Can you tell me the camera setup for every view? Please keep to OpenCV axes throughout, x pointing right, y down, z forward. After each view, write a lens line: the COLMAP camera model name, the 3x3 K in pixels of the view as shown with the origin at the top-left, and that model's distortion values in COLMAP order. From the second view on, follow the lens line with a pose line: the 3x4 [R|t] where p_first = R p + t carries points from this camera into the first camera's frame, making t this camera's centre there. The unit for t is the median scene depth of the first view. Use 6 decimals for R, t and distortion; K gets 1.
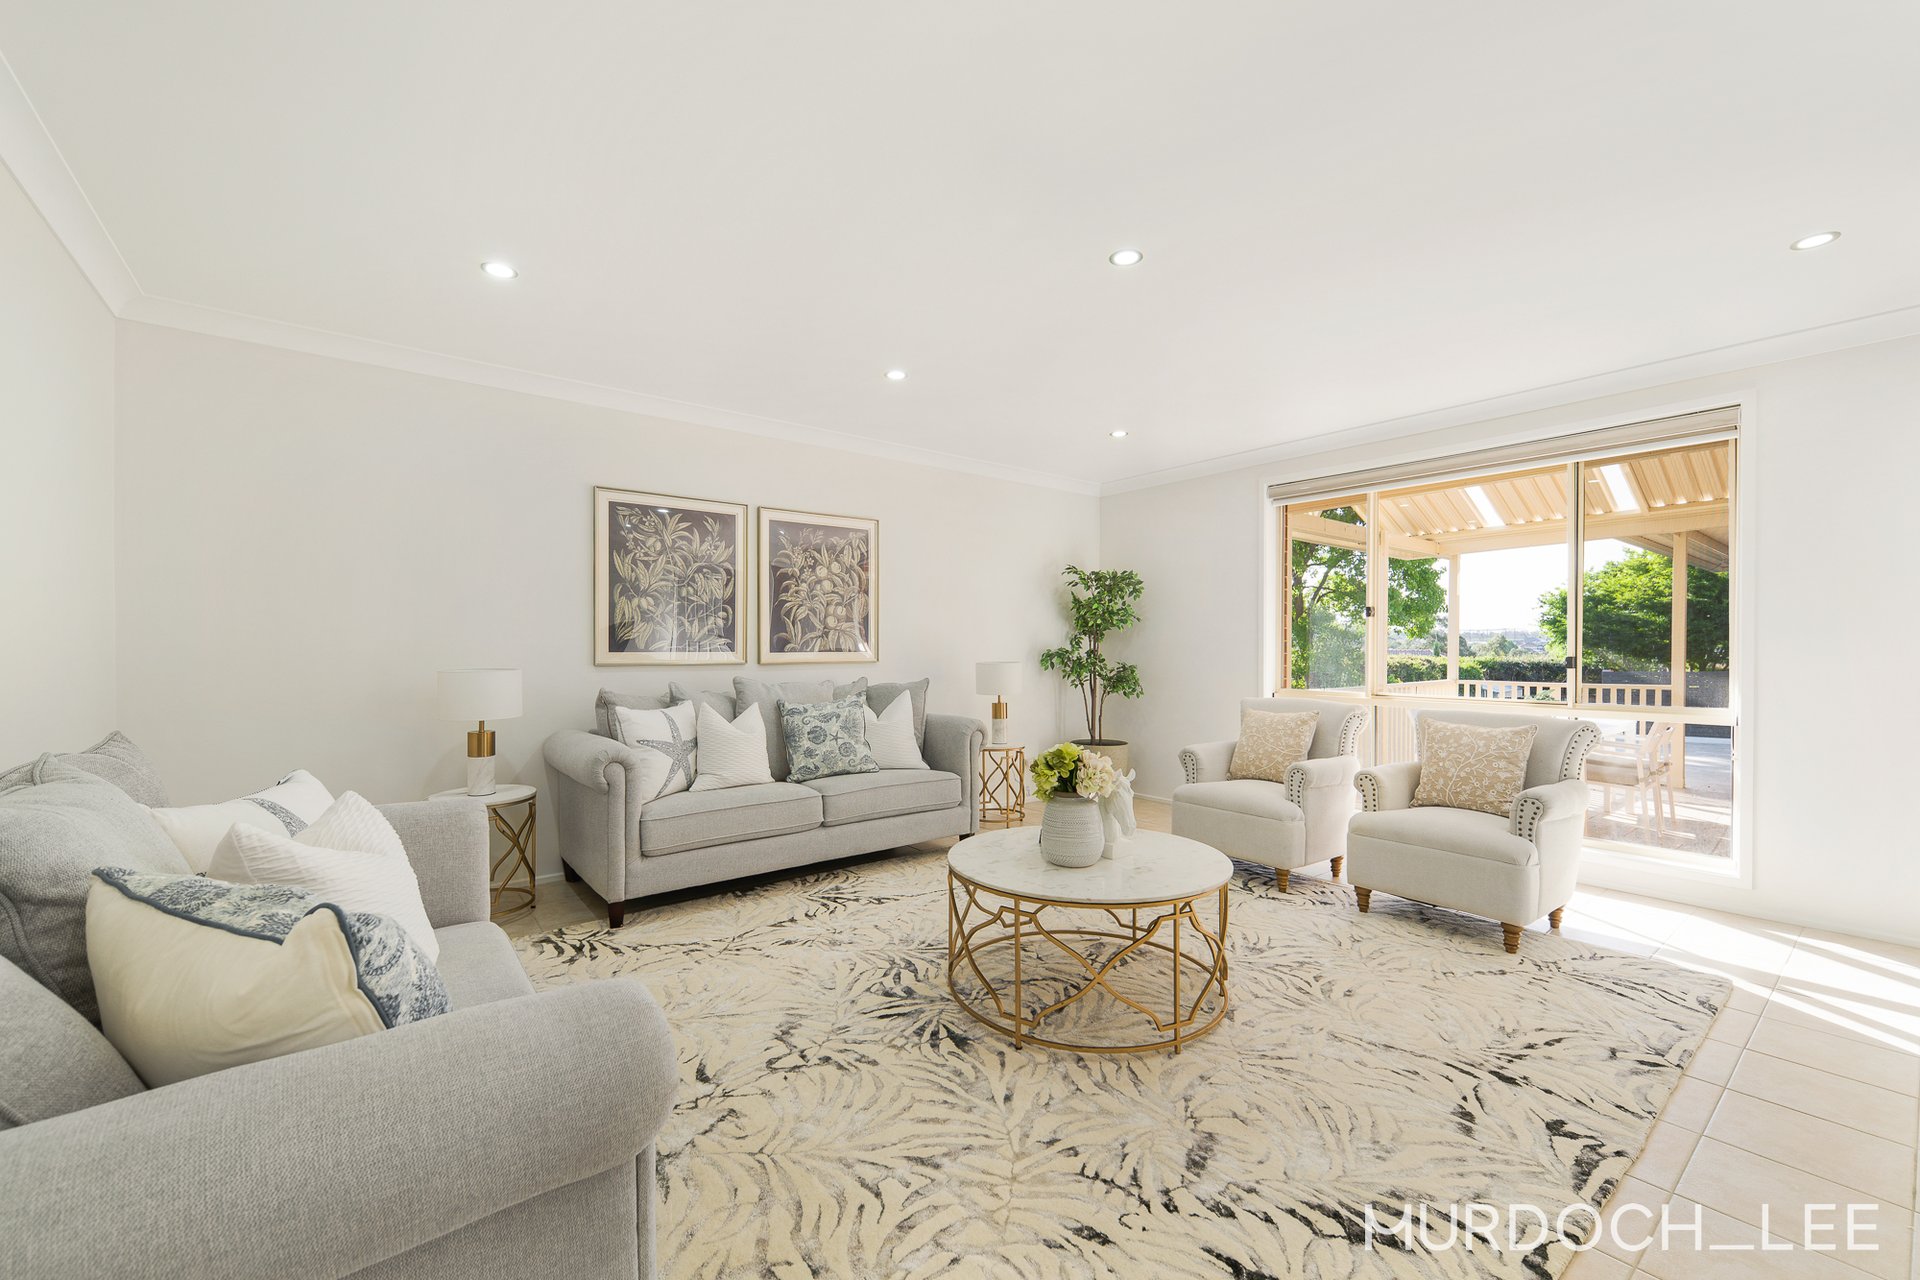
lens RADIAL K [[780.4, 0, 959.1], [0, 780.4, 650.3], [0, 0, 1]] dist [-0.000081, -0.000245]
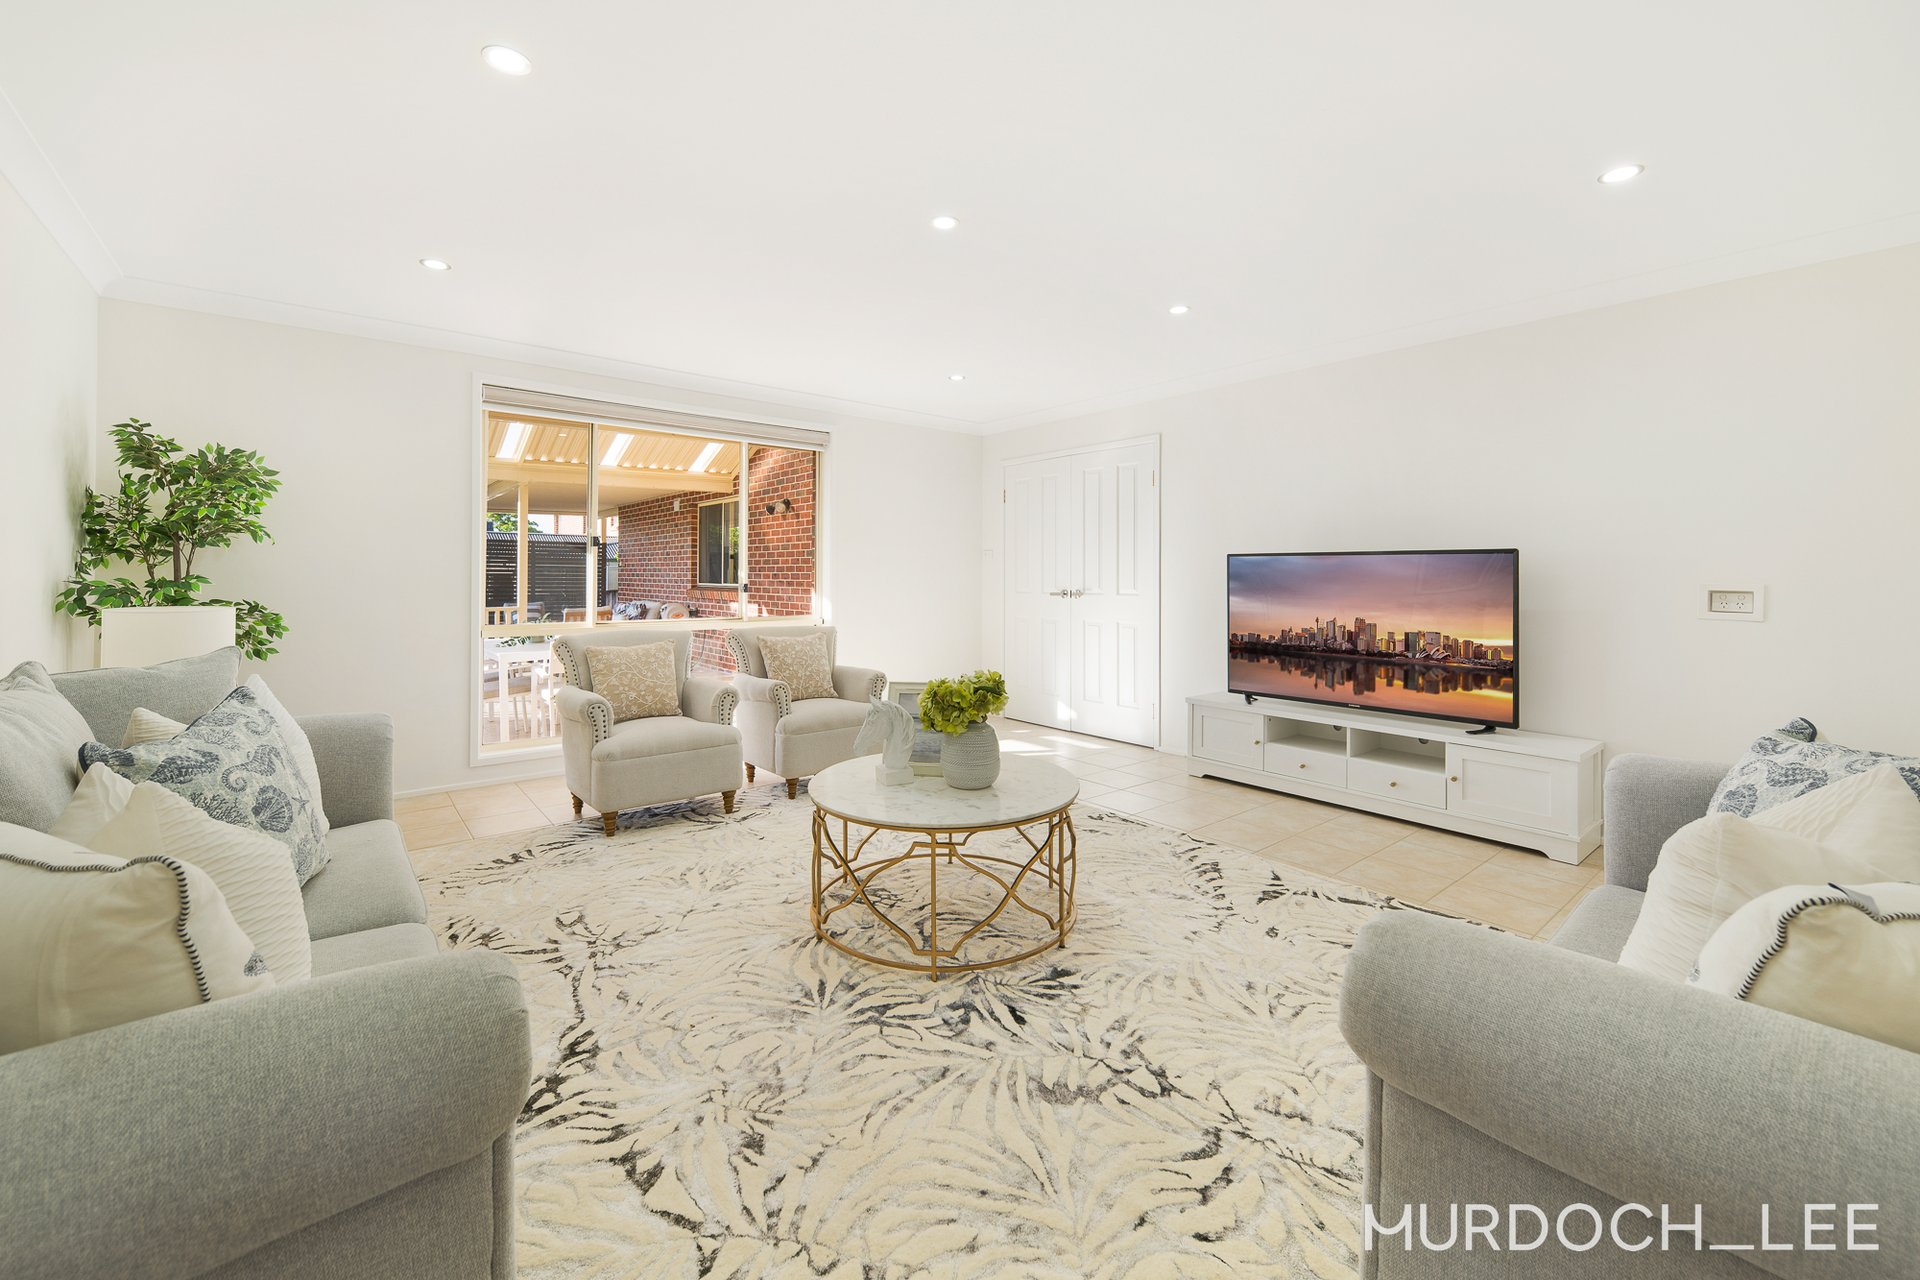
lens RADIAL K [[780.4, 0, 932.9], [0, 780.4, 567.6], [0, 0, 1]] dist [-0.000081, -0.000245]
pose [[-0.027115, 0.009473, 0.999587, -0.802936], [0.000552, 0.999955, -0.009461, -0.009735], [-0.999632, 0.000295, -0.027119, 0.954081]]
